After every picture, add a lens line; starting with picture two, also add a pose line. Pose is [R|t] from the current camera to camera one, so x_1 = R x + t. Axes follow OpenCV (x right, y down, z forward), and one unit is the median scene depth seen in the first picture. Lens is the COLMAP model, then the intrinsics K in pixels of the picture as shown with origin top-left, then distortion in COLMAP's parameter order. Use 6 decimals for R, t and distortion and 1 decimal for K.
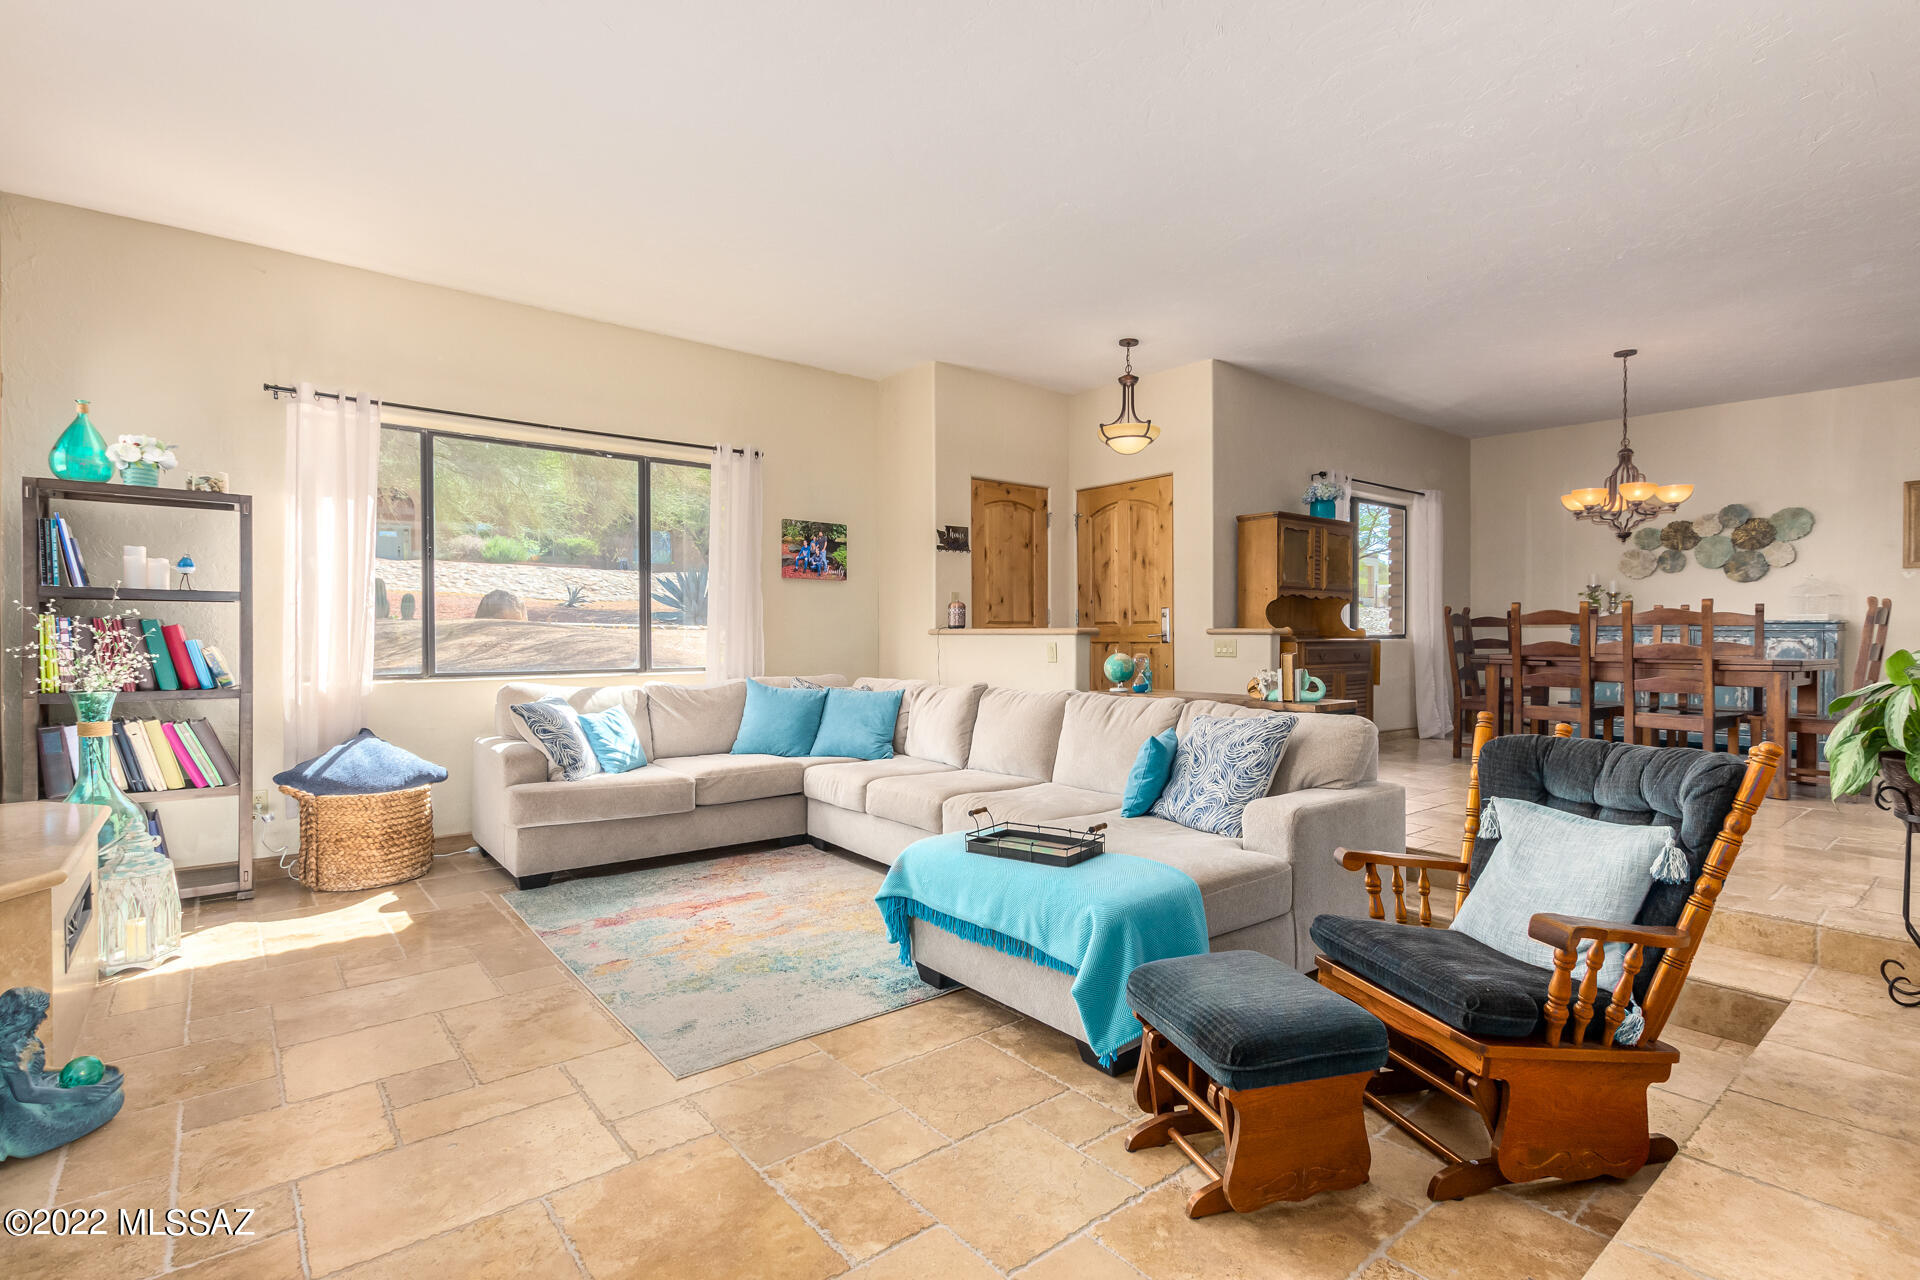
lens RADIAL K [[900.3, 0, 960.0], [0, 900.3, 640.0], [0, 0, 1]] dist [0.008460, -0.000246]
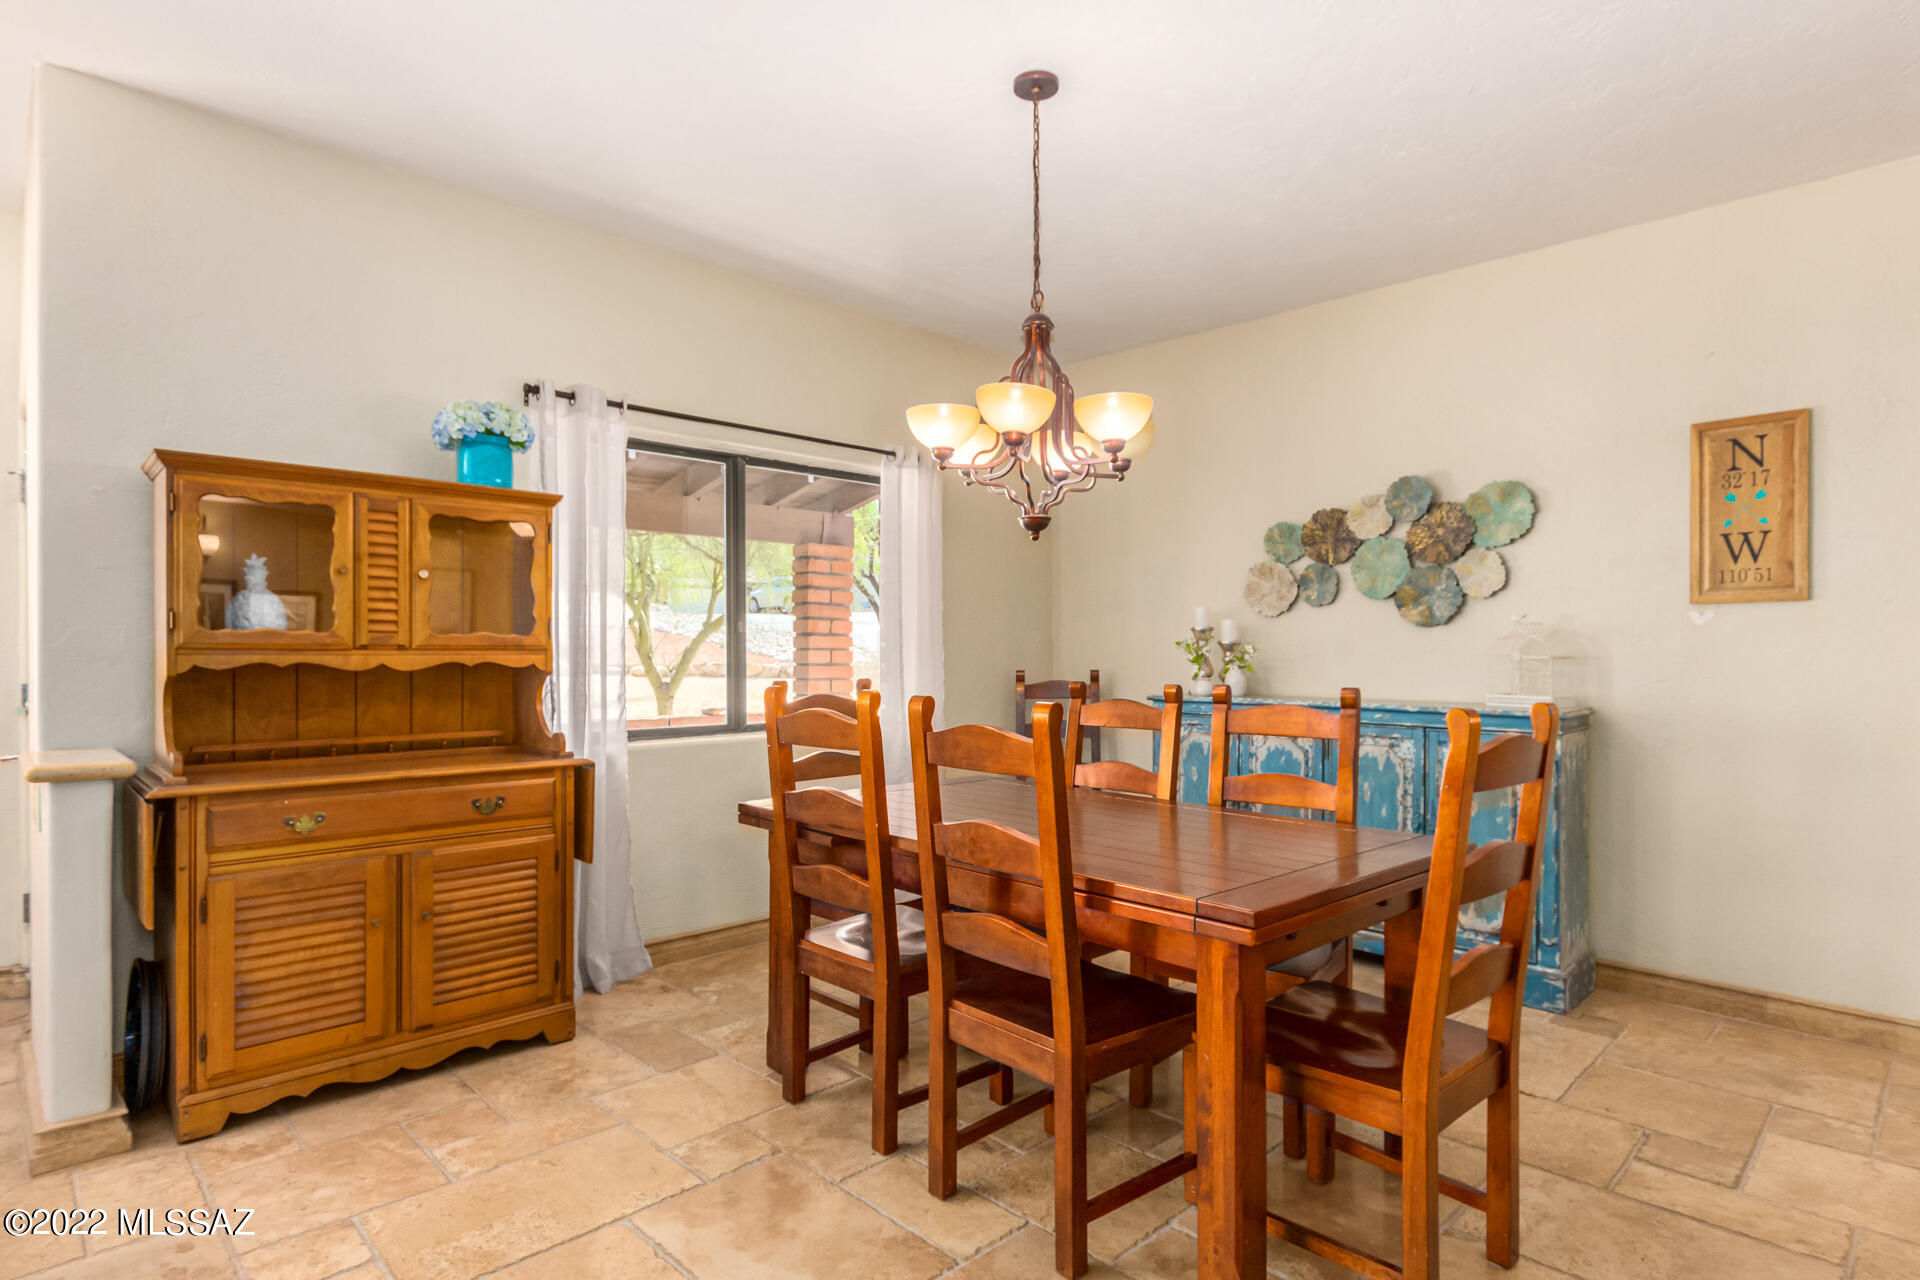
lens RADIAL K [[981.5, 0, 960.0], [0, 981.5, 640.0], [0, 0, 1]] dist [0.021879, -0.000013]
pose [[0.996653, 0.000964, 0.081737, 0.638180], [0.000781, 0.999773, -0.021314, -0.051129], [-0.081739, 0.021307, 0.996426, 0.532796]]
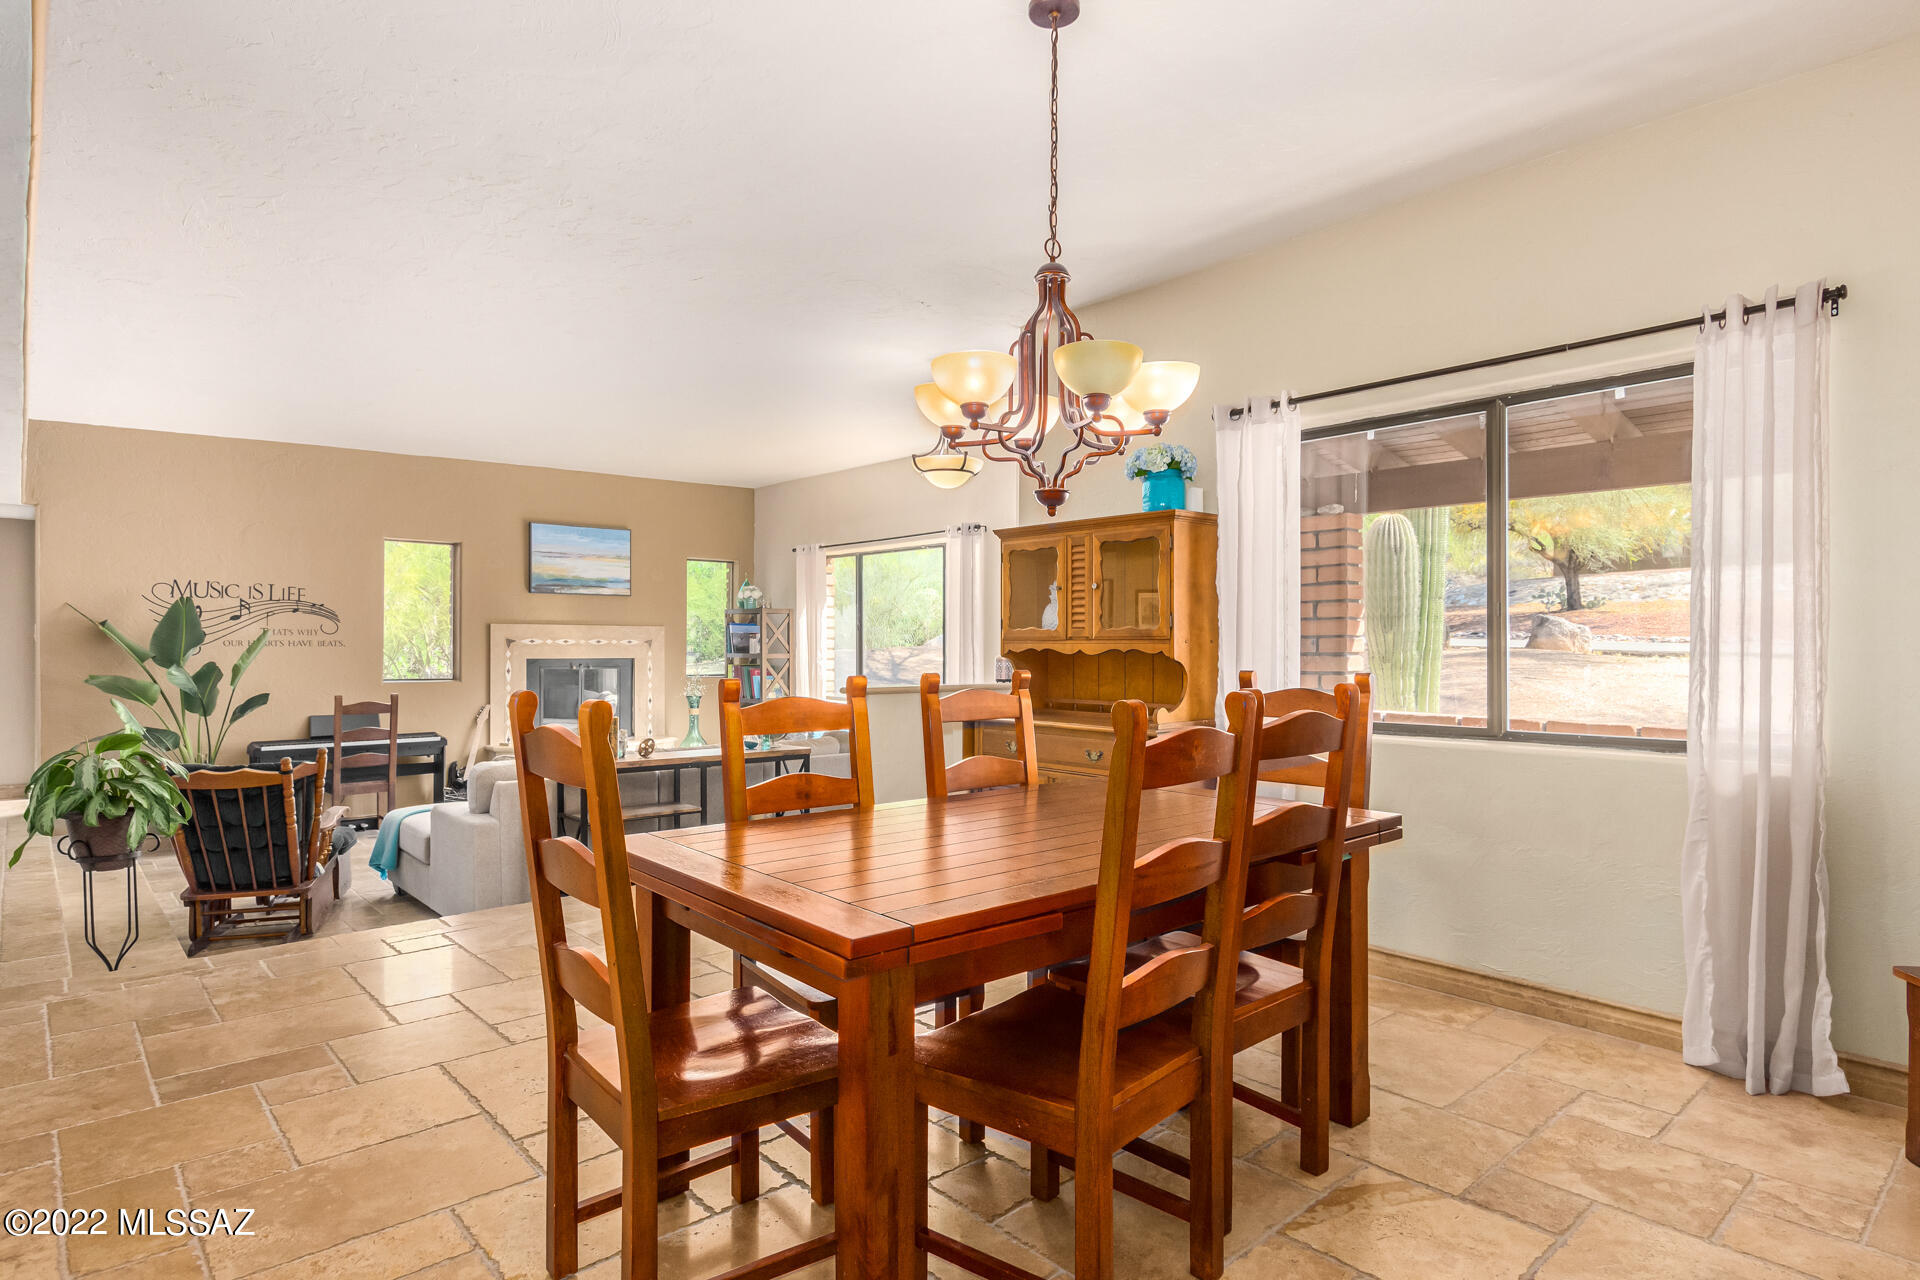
lens RADIAL K [[1040.2, 0, 960.0], [0, 1040.2, 640.0], [0, 0, 1]] dist [-0.000708, -0.000048]
pose [[0.052272, -0.004730, -0.998622, 1.101220], [-0.007591, 0.999958, -0.005134, -0.052332], [0.998604, 0.007849, 0.052234, 0.888221]]
